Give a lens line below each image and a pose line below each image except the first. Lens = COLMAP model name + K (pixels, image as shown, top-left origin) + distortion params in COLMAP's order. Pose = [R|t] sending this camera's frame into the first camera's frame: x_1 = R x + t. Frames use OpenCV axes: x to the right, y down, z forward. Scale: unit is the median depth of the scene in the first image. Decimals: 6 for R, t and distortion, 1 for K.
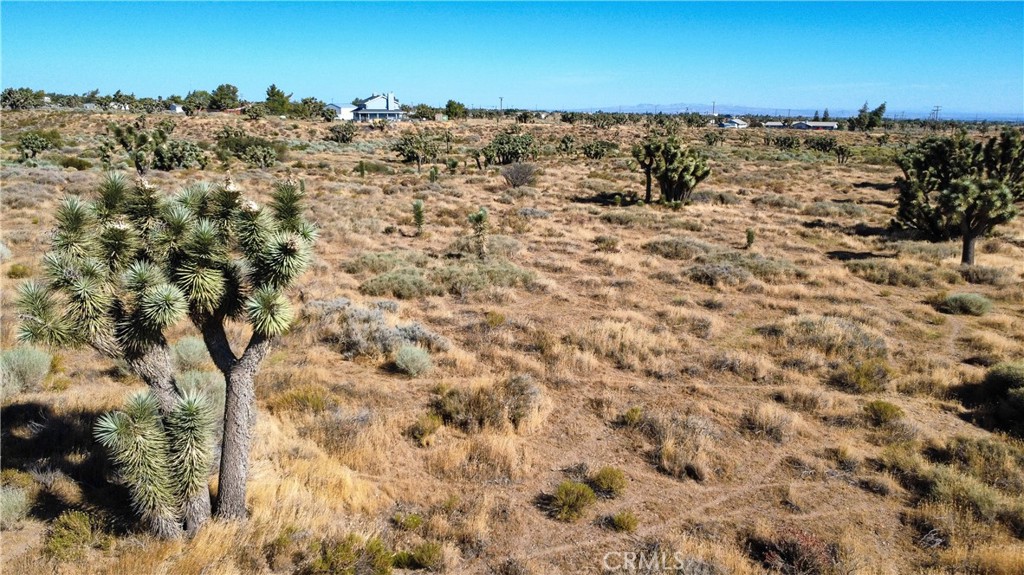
lens RADIAL K [[775.1, 0, 517.3], [0, 775.1, 286.0], [0, 0, 1]] dist [0.008736, -0.013108]
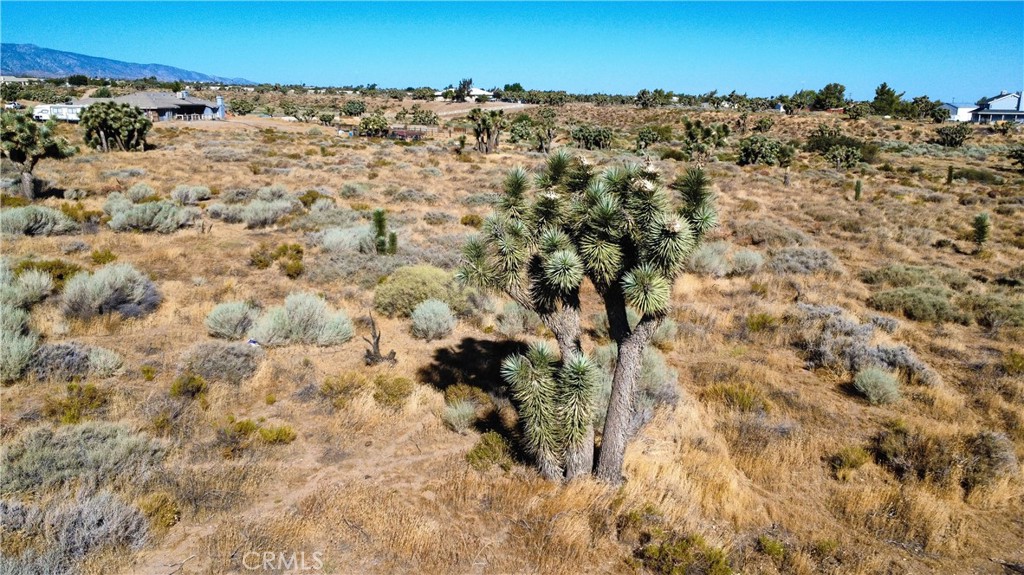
lens RADIAL K [[775.1, 0, 515.2], [0, 775.1, 291.7], [0, 0, 1]] dist [0.008736, -0.013108]
pose [[0.742530, 0.160258, -0.650359, 0.066019], [-0.155734, 0.985653, 0.065075, -0.001312], [0.651457, 0.052963, 0.756834, 0.038404]]
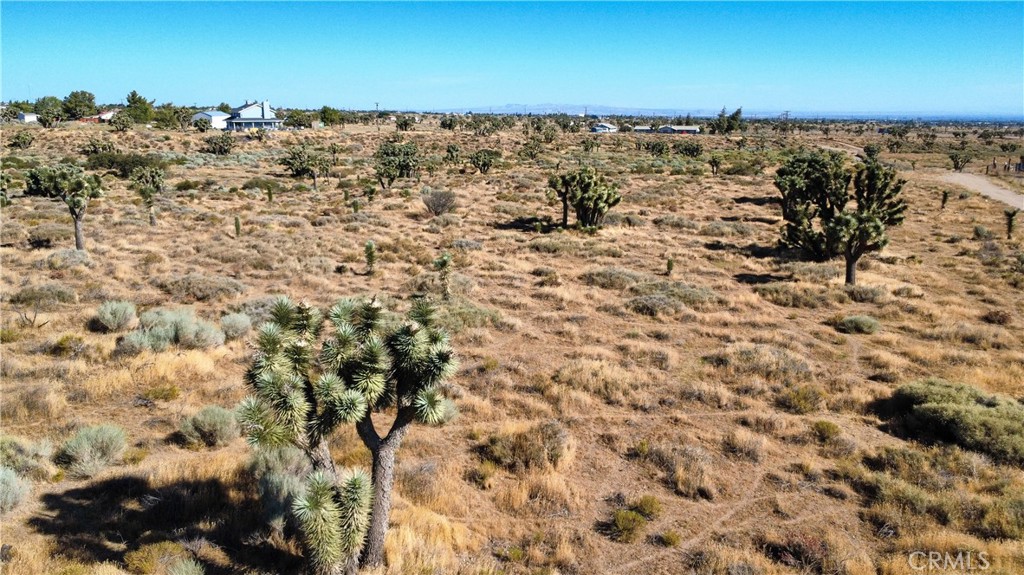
lens RADIAL K [[775.1, 0, 517.0], [0, 775.1, 286.4], [0, 0, 1]] dist [0.008736, -0.013108]
pose [[0.986512, -0.040222, 0.158667, -0.115616], [0.040114, 0.999188, 0.003884, -0.051303], [-0.158695, 0.002533, 0.987324, -0.094666]]
